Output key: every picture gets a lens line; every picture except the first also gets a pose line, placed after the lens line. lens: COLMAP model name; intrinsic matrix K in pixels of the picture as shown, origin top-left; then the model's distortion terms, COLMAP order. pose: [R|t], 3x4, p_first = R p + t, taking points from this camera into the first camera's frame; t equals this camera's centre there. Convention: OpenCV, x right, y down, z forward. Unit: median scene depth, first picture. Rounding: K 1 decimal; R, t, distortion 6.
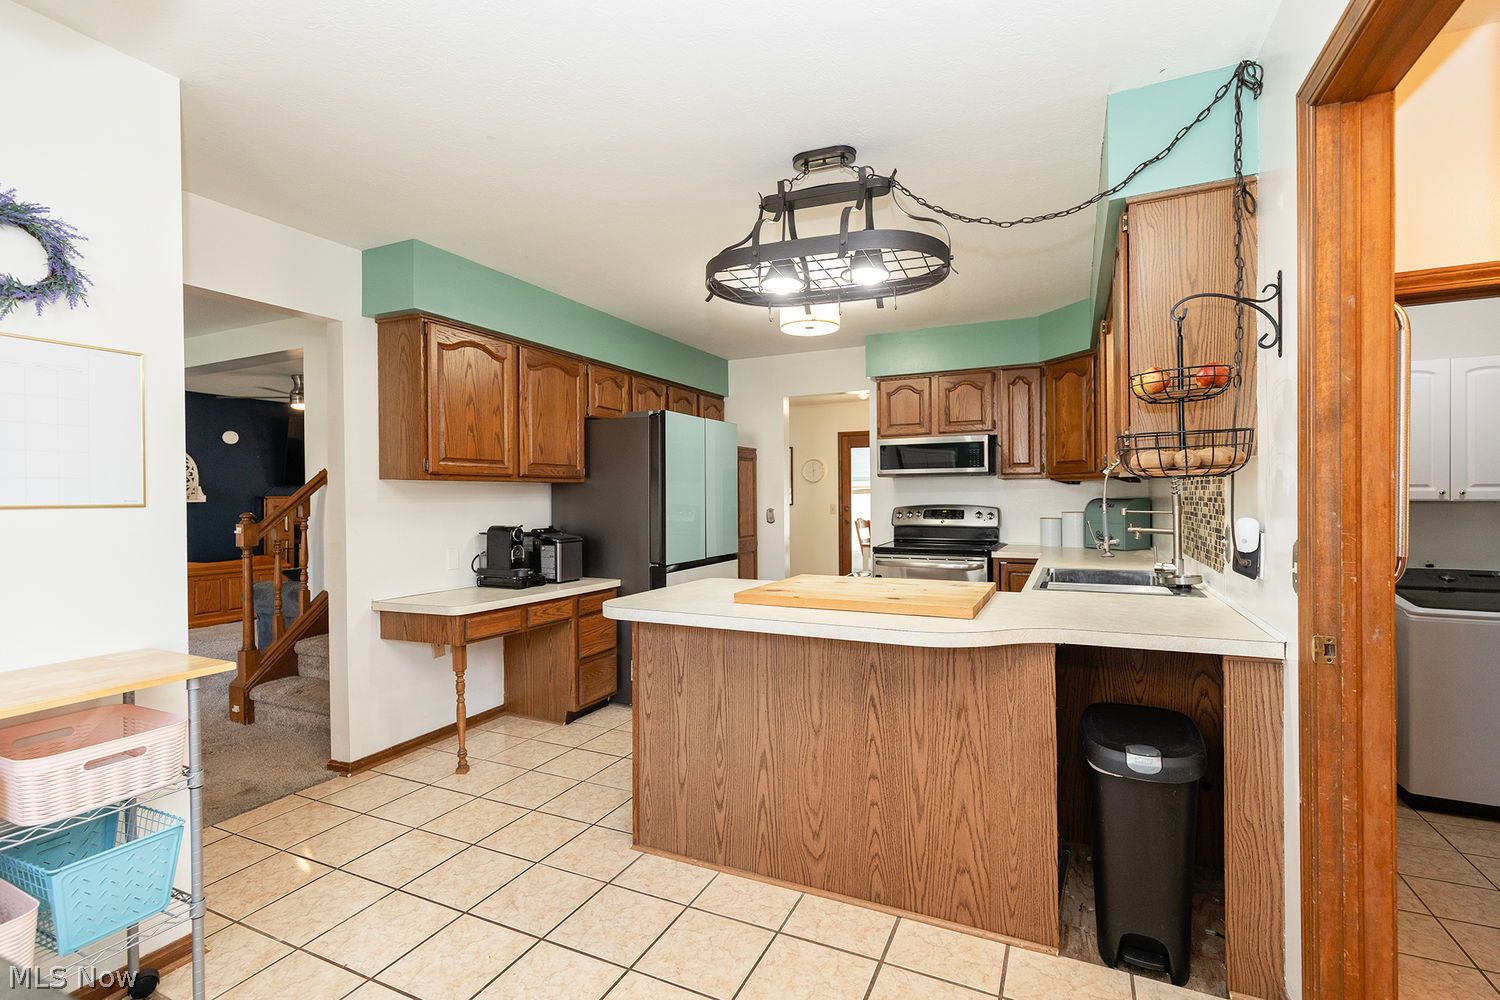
lens RADIAL K [[672.2, 0, 762.3], [0, 672.2, 497.2], [0, 0, 1]] dist [0.003489, 0.000263]
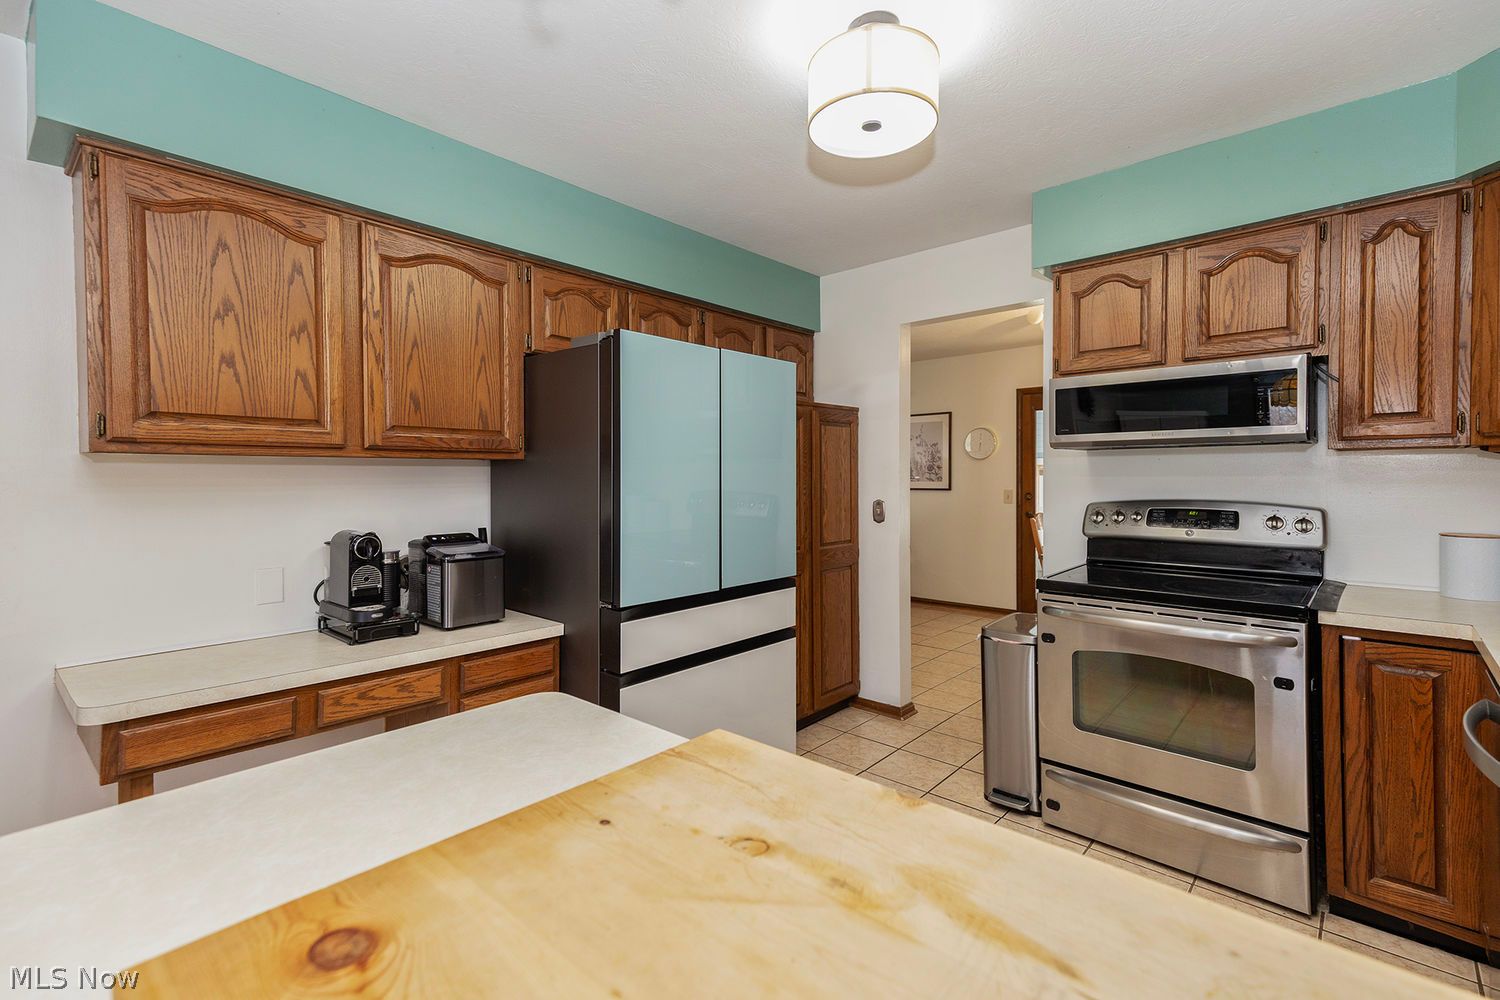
lens RADIAL K [[675.0, 0, 763.9], [0, 675.0, 484.0], [0, 0, 1]] dist [0.042118, -0.000375]
pose [[0.958313, 0.007071, -0.285632, 0.111035], [-0.004053, 0.999930, 0.011155, -0.006545], [0.285691, -0.009533, 0.958274, 0.422955]]
